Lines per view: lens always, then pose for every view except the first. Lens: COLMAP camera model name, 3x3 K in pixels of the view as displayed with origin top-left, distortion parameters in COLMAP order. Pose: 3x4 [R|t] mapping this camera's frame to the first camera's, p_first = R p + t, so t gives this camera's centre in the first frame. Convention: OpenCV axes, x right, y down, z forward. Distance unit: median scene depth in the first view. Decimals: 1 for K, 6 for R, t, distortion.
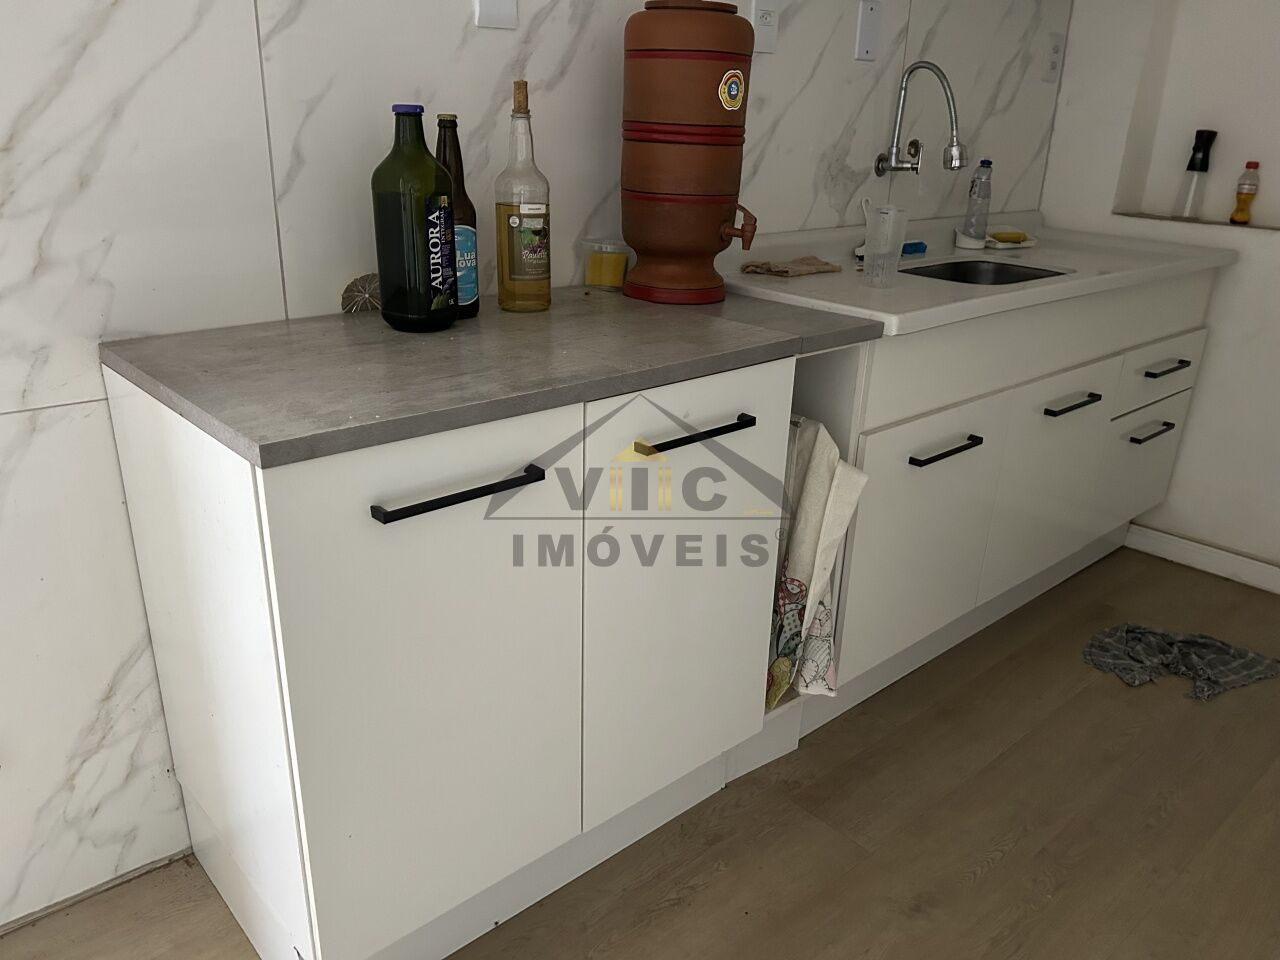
lens RADIAL K [[961.6, 0, 635.7], [0, 961.6, 487.7], [0, 0, 1]] dist [0.053095, -0.062928]
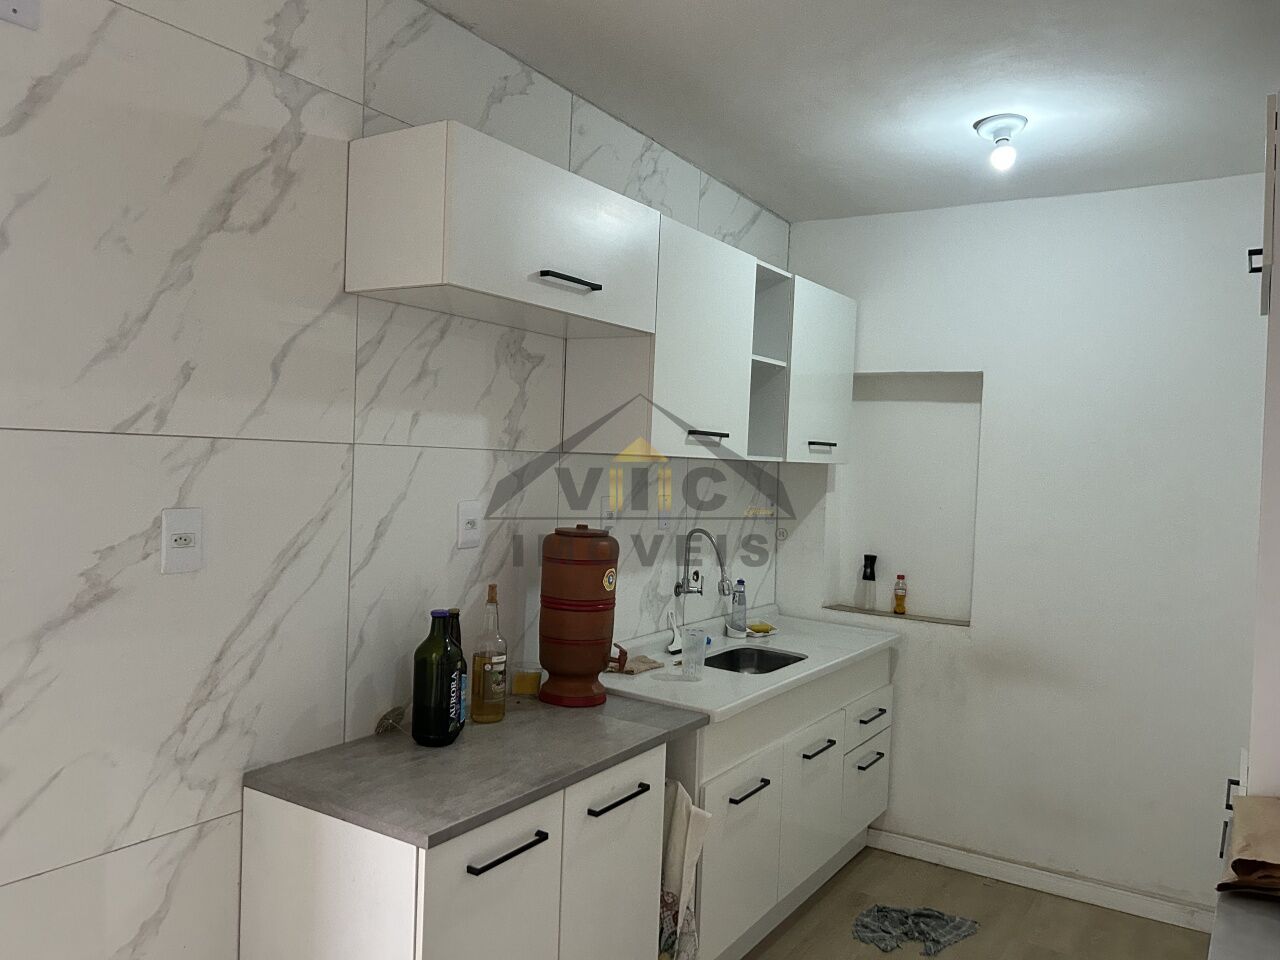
lens RADIAL K [[961.6, 0, 637.7], [0, 961.6, 480.3], [0, 0, 1]] dist [0.053095, -0.062928]
pose [[0.966186, -0.000427, 0.257845, -0.268475], [0.084777, 0.944928, -0.316107, -0.037321], [-0.243510, 0.327277, 0.913013, -0.564118]]
